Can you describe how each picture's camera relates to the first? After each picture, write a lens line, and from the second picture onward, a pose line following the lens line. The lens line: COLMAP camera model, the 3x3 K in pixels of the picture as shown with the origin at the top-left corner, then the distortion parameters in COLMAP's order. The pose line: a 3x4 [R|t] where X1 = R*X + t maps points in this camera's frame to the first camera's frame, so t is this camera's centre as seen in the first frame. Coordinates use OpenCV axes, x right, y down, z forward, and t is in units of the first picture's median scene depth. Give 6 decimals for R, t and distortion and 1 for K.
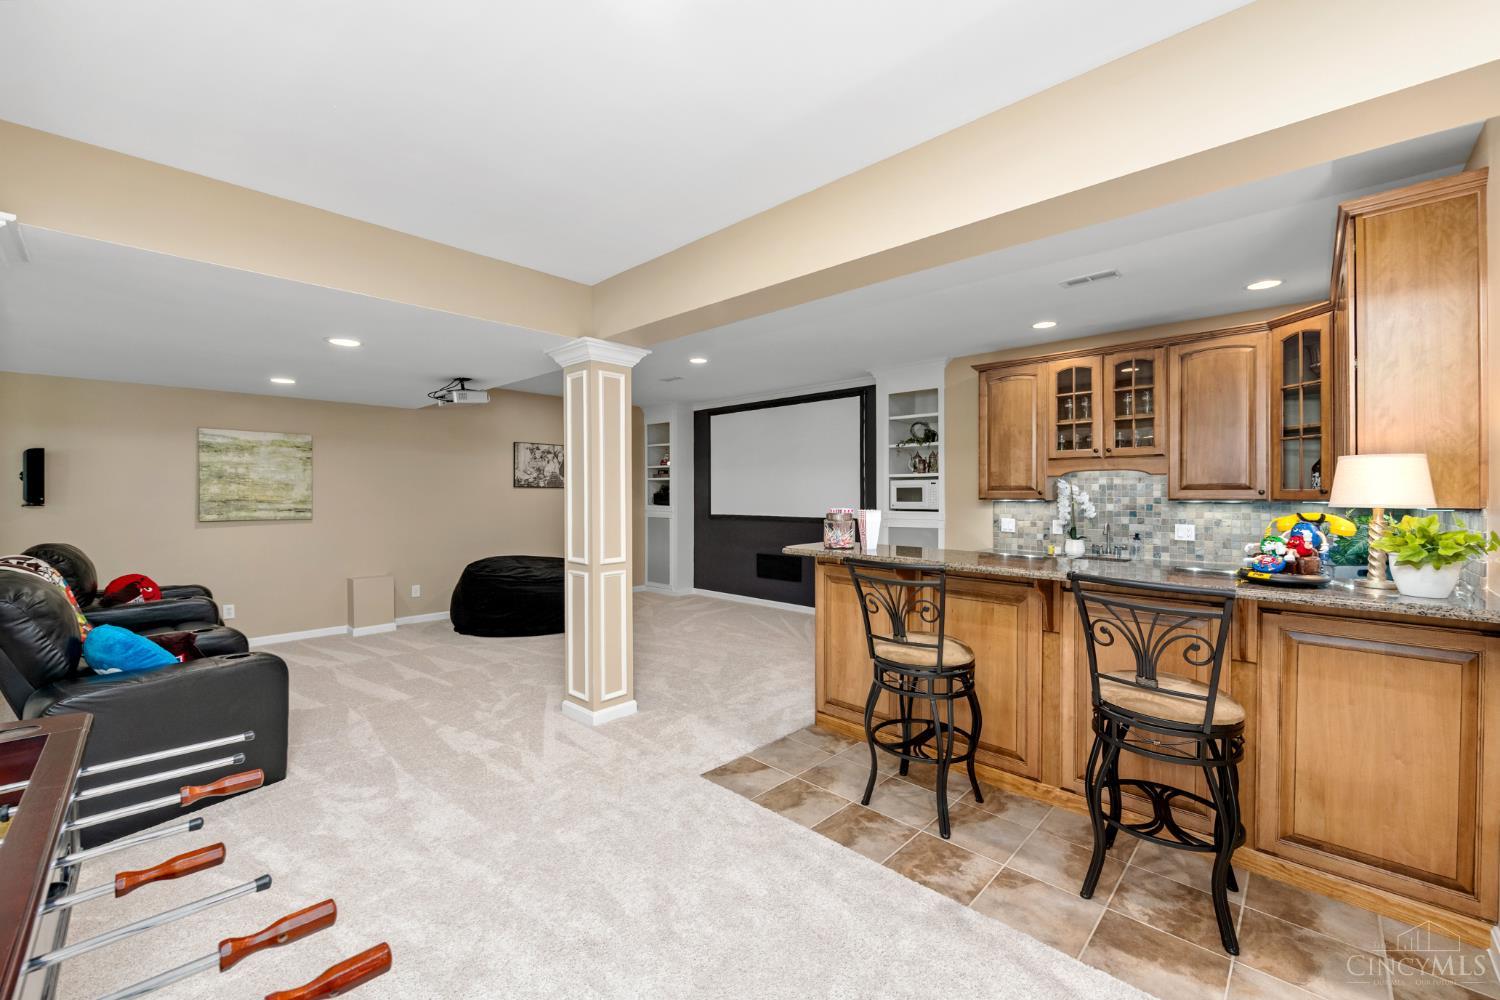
lens RADIAL K [[601.8, 0, 752.3], [0, 601.8, 498.4], [0, 0, 1]] dist [0.000727, -0.000813]
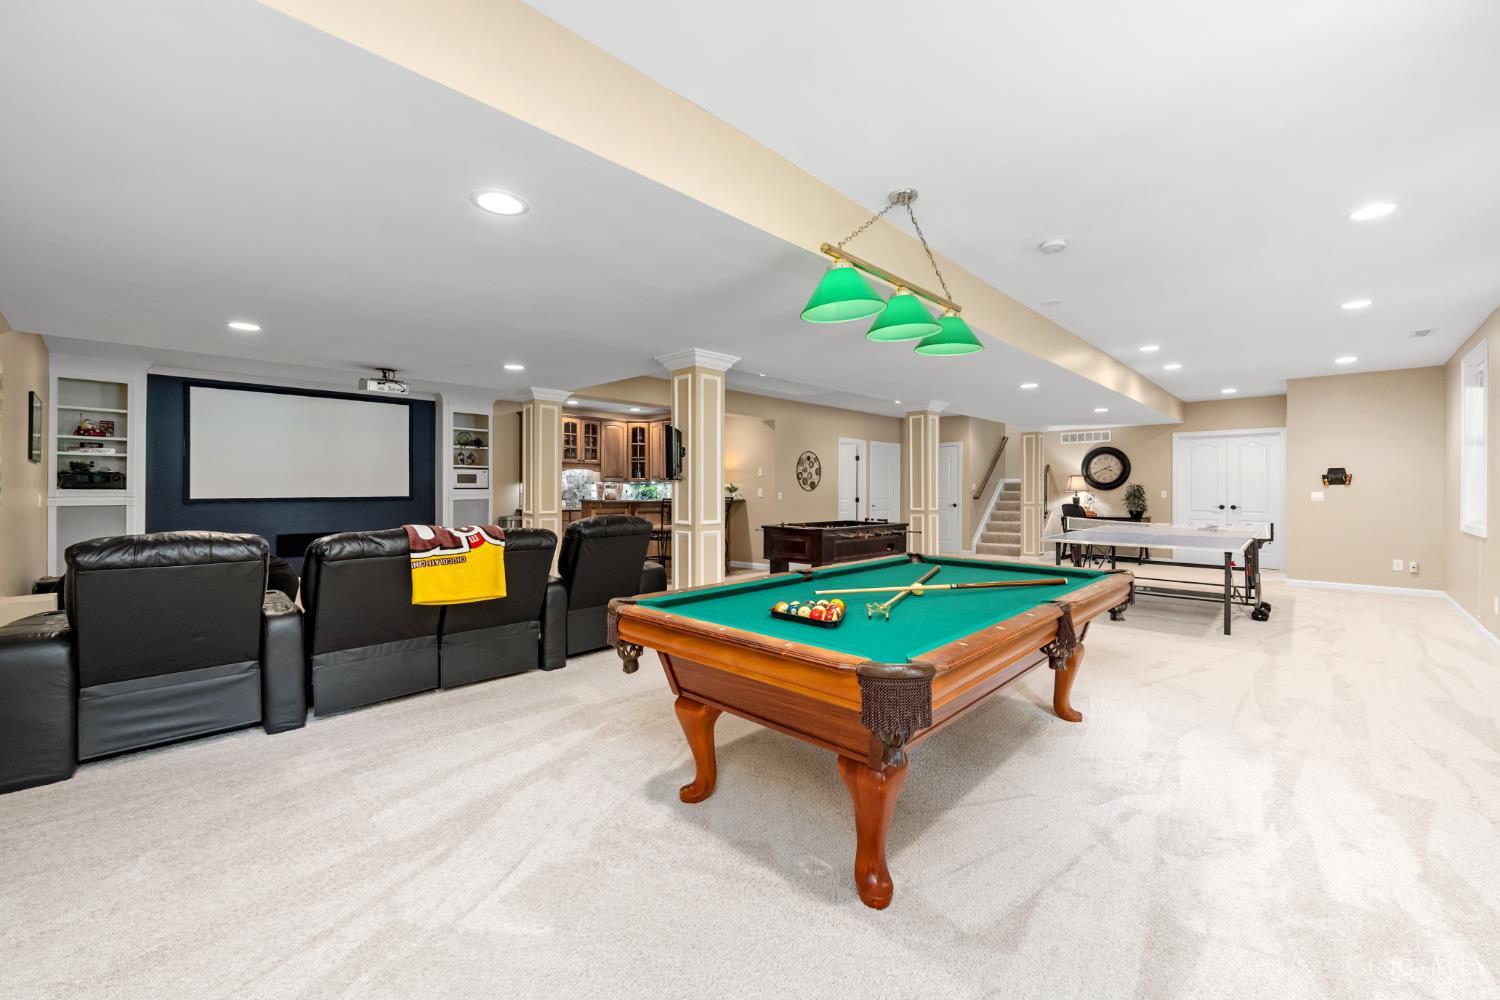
lens RADIAL K [[601.8, 0, 750.5], [0, 601.8, 484.8], [0, 0, 1]] dist [0.000727, -0.000813]
pose [[0.011291, 0.007554, 0.999908, -1.570752], [0.008308, 0.999936, -0.007648, 0.033782], [-0.999902, 0.008394, 0.011227, 0.291508]]
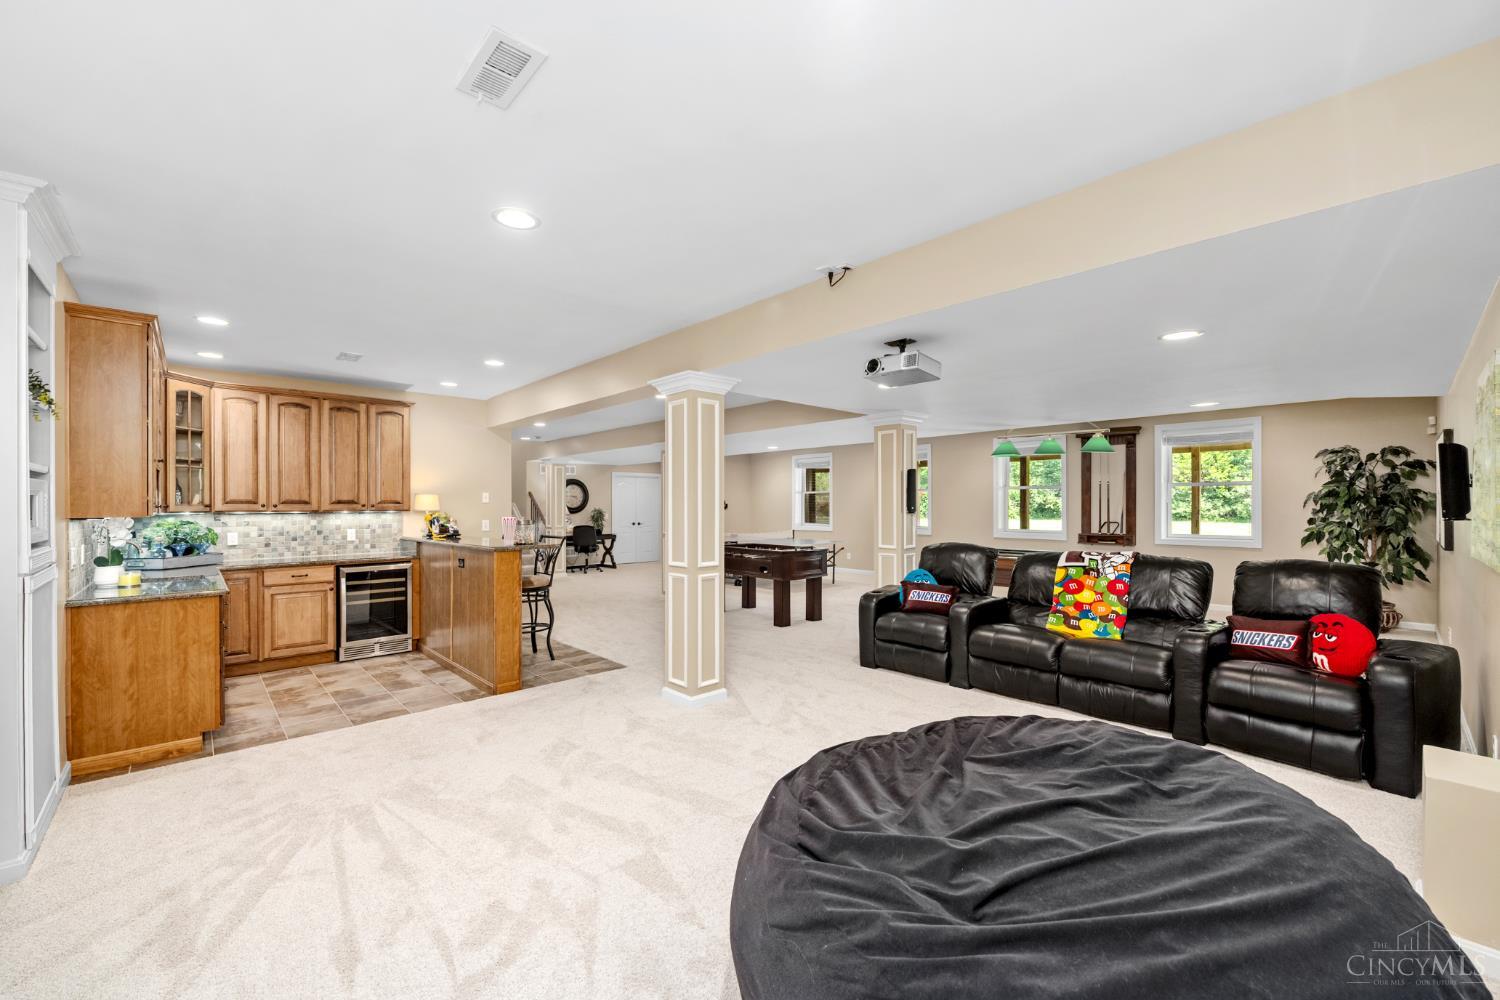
lens RADIAL K [[601.8, 0, 739.1], [0, 601.8, 504.4], [0, 0, 1]] dist [0.000727, -0.000813]
pose [[-0.996126, 0.005399, 0.087770, -0.344915], [0.006140, 0.999948, 0.008183, -0.013335], [-0.087721, 0.008690, -0.996107, 1.663948]]
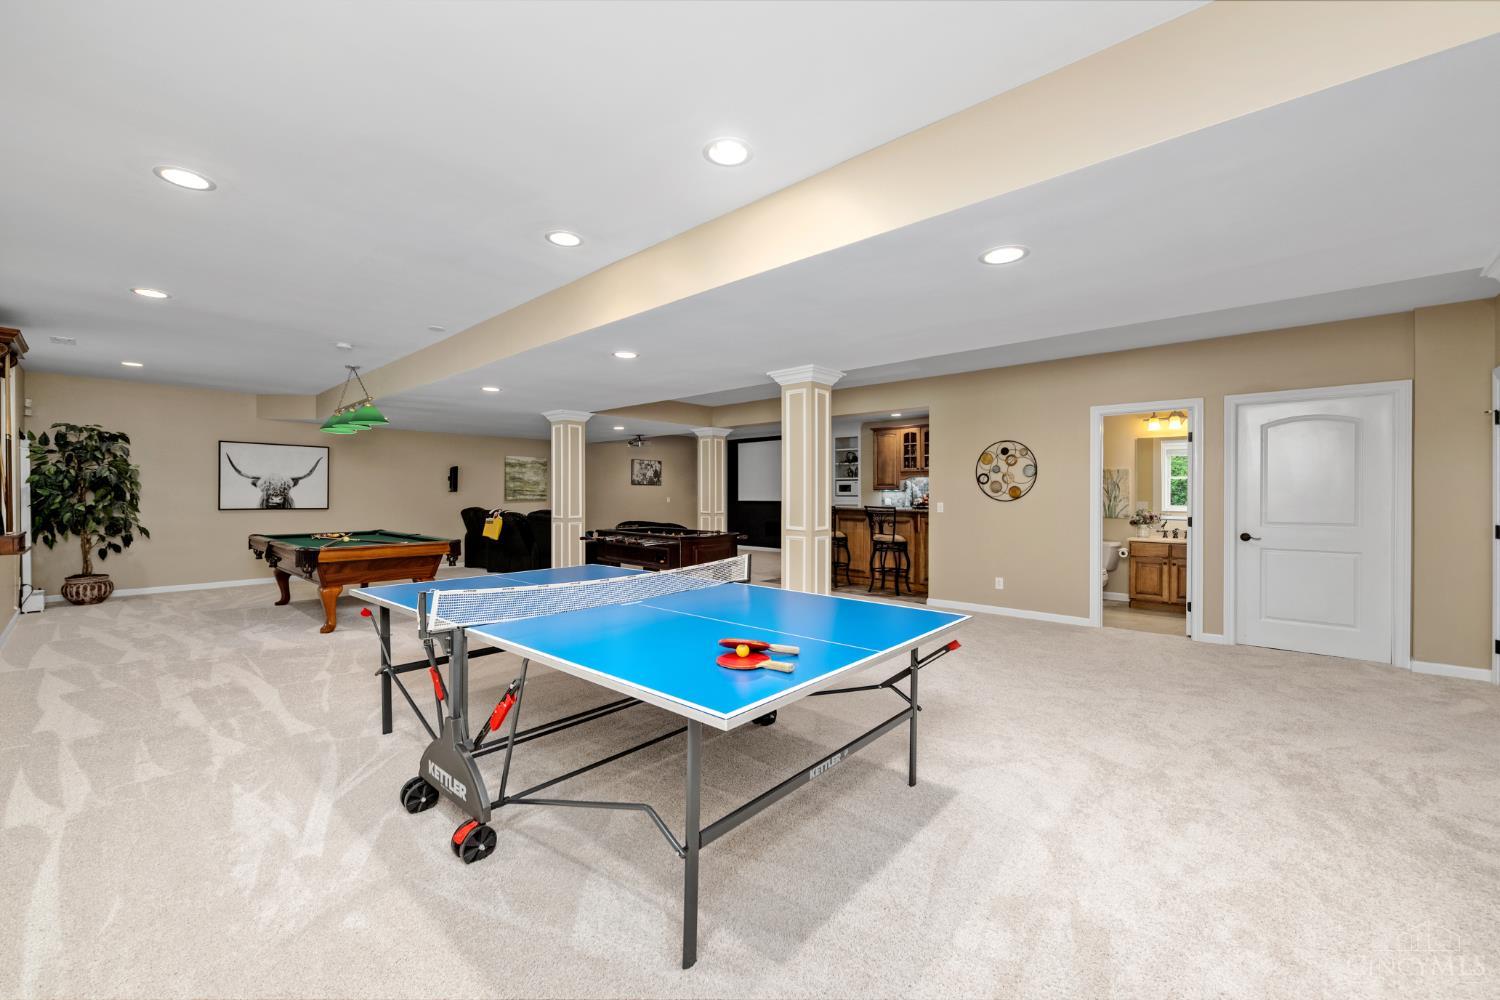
lens RADIAL K [[601.8, 0, 745.2], [0, 601.8, 496.9], [0, 0, 1]] dist [0.000727, -0.000813]
pose [[0.999882, 0.000990, 0.015345, -0.125706], [-0.000943, 0.999995, -0.003038, 0.035631], [-0.015348, 0.003023, 0.999878, -1.215817]]
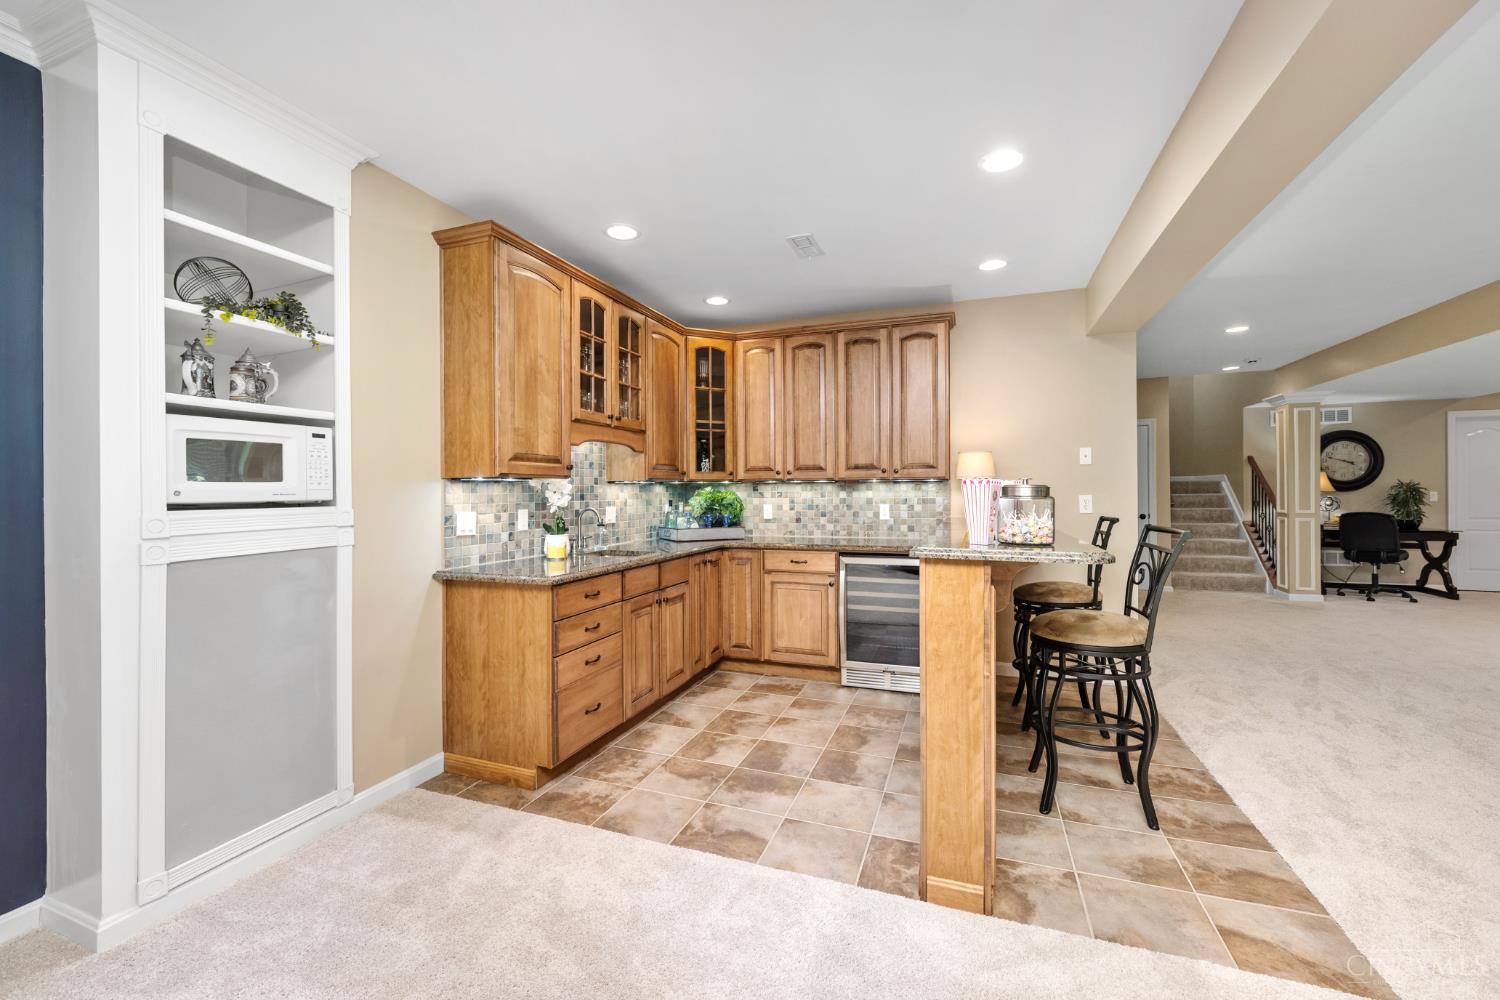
lens RADIAL K [[601.8, 0, 749.2], [0, 601.8, 487.6], [0, 0, 1]] dist [0.000727, -0.000813]
pose [[-0.380589, 0.009464, 0.924696, -0.210411], [0.015593, 0.999871, -0.003815, 0.018247], [-0.924613, 0.012967, -0.380688, 1.033270]]
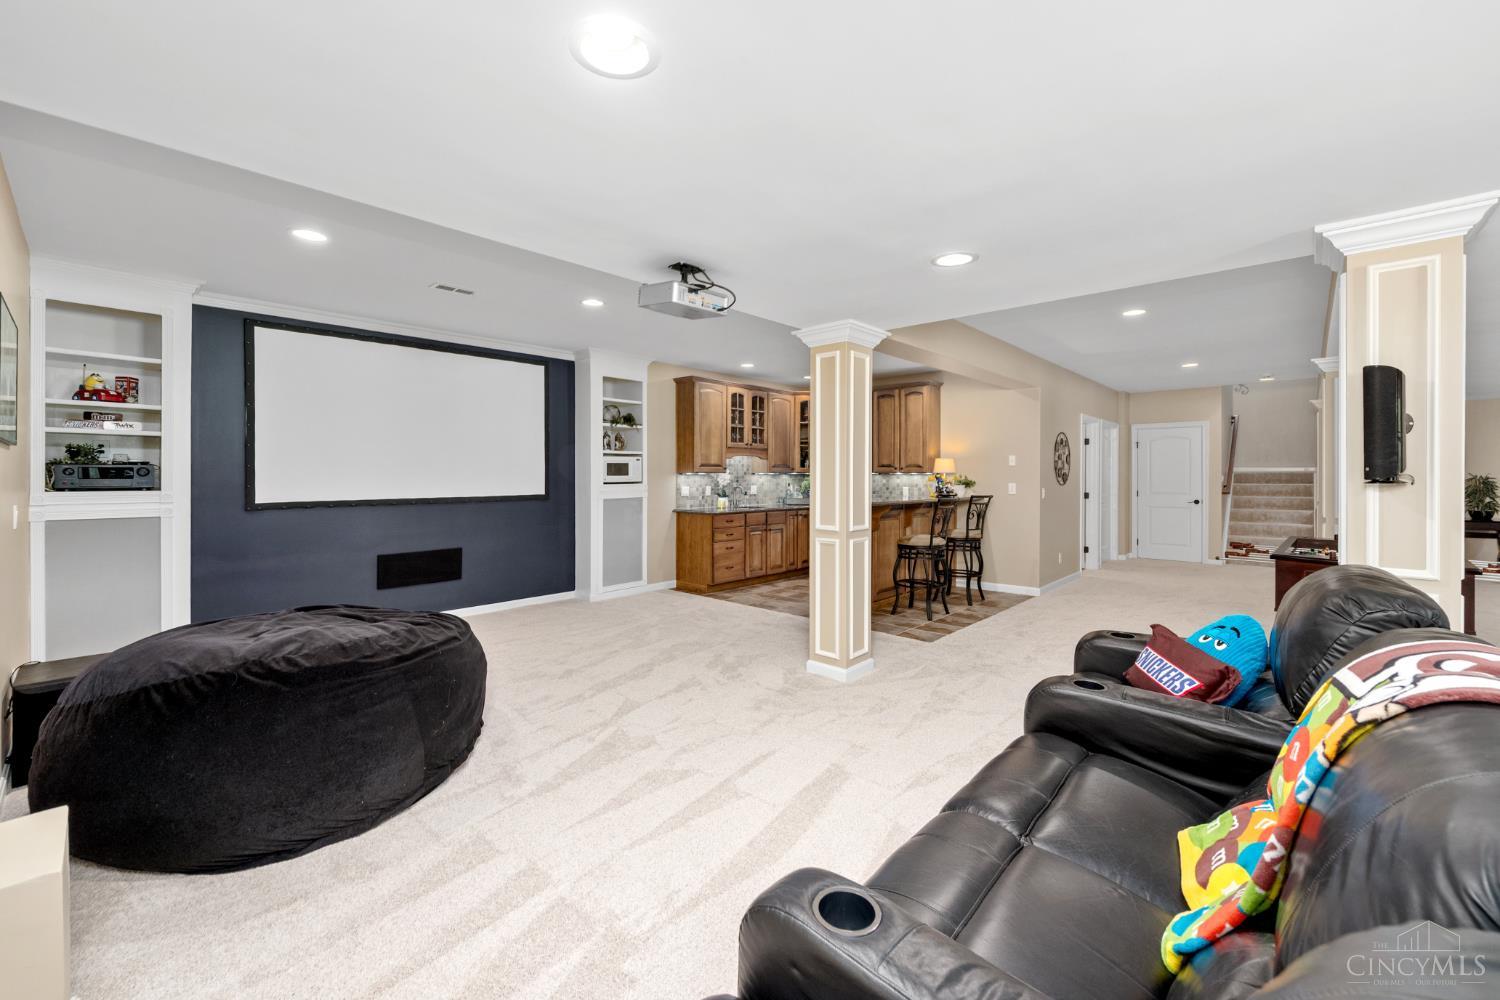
lens RADIAL K [[601.8, 0, 740.1], [0, 601.8, 471.5], [0, 0, 1]] dist [0.000727, -0.000813]
pose [[0.008619, 0.004413, 0.999953, -1.043829], [0.007845, 0.999959, -0.004481, 0.005951], [-0.999932, 0.007883, 0.008584, 0.915583]]
